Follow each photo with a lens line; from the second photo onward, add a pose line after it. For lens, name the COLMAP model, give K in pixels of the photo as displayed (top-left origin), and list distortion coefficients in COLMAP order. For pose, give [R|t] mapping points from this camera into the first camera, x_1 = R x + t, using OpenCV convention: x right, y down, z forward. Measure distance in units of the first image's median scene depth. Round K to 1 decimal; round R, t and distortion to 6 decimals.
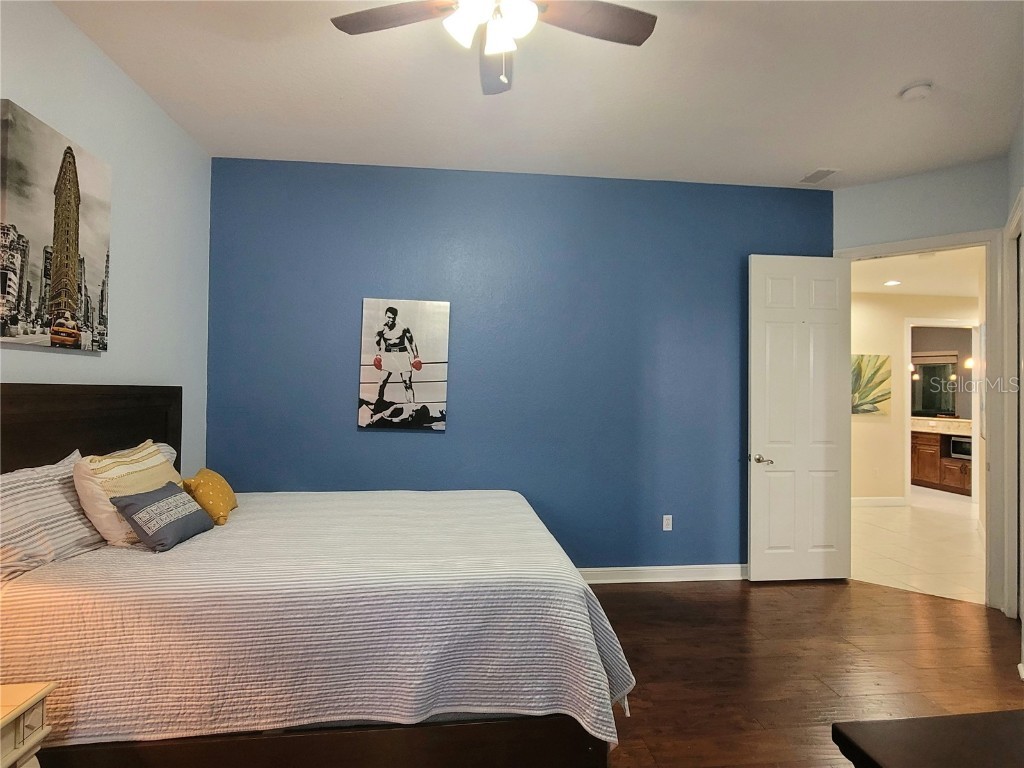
lens RADIAL K [[531.0, 0, 508.4], [0, 531.0, 384.0], [0, 0, 1]] dist [-0.006581, 0.003583]
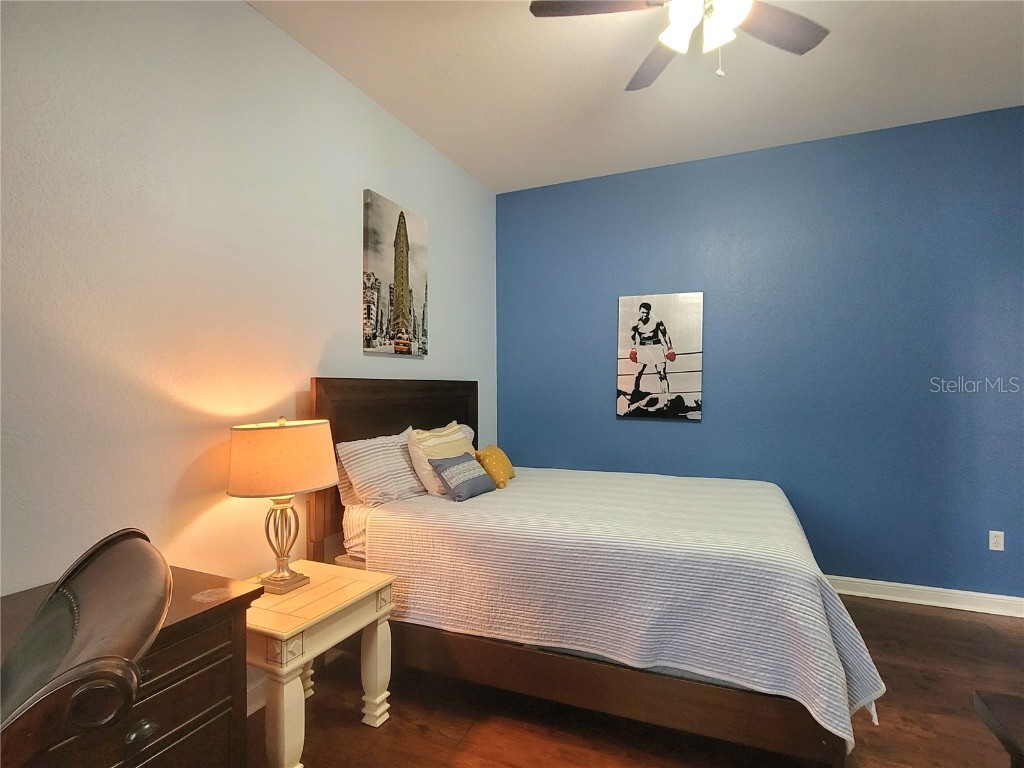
lens RADIAL K [[531.0, 0, 508.4], [0, 531.0, 384.0], [0, 0, 1]] dist [-0.006581, 0.003583]
pose [[0.865362, -0.019132, -0.500781, 0.121928], [0.022261, 0.999752, 0.000273, 0.018717], [0.500652, -0.011385, 0.865574, -0.091904]]
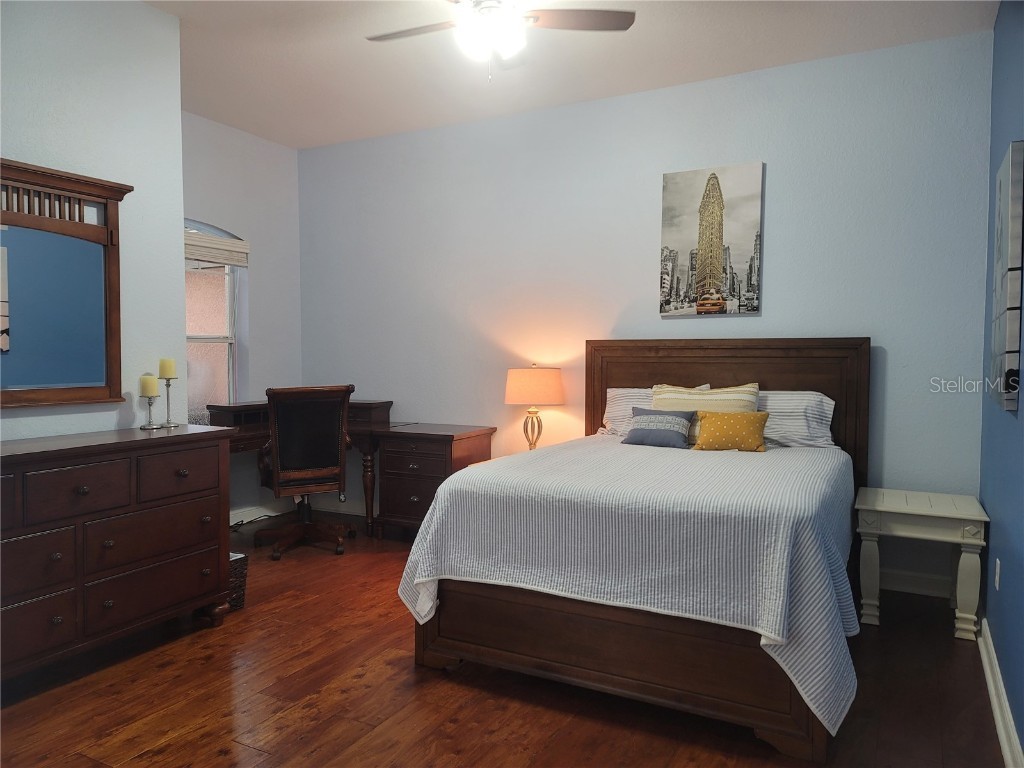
lens RADIAL K [[750.5, 0, 492.6], [0, 750.5, 384.7], [0, 0, 1]] dist [0.072972, -0.003598]
pose [[-0.575958, 0.020695, -0.817217, 1.263840], [0.002758, 0.999723, 0.023373, 0.079125], [0.817475, 0.011208, -0.575855, 1.780979]]
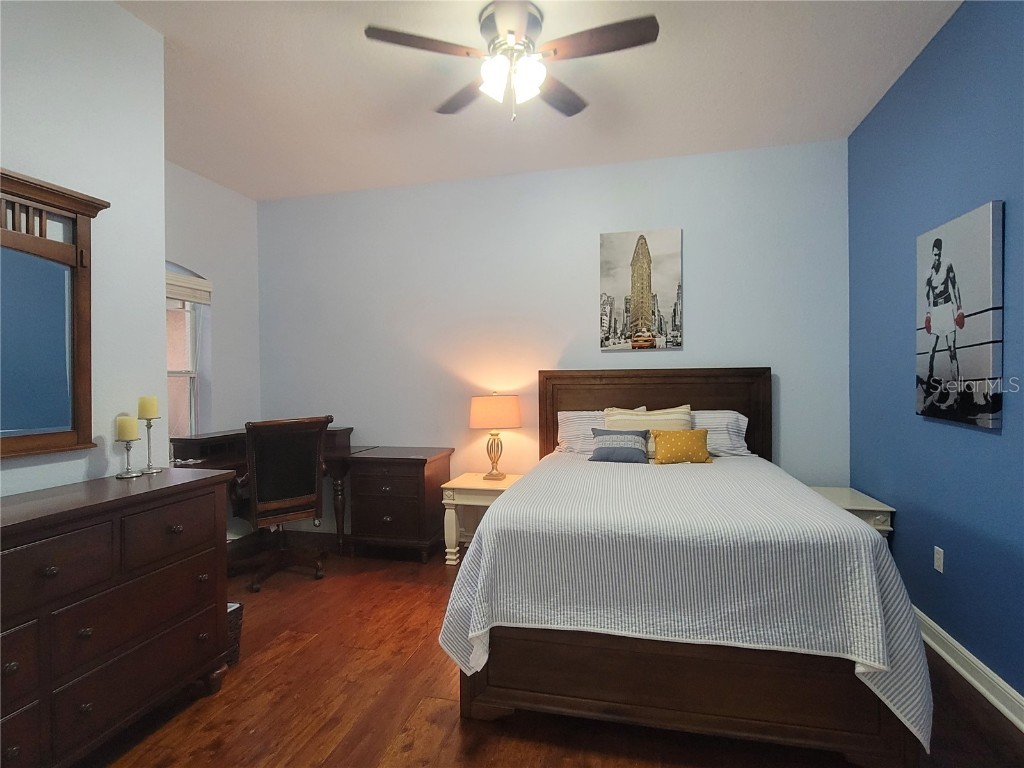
lens RADIAL K [[531.0, 0, 508.4], [0, 531.0, 384.0], [0, 0, 1]] dist [-0.006581, 0.003583]
pose [[-0.346105, 0.000191, -0.938196, 1.031859], [0.020860, 0.999754, -0.007492, 0.056651], [0.937964, -0.022164, -0.346024, 1.239452]]
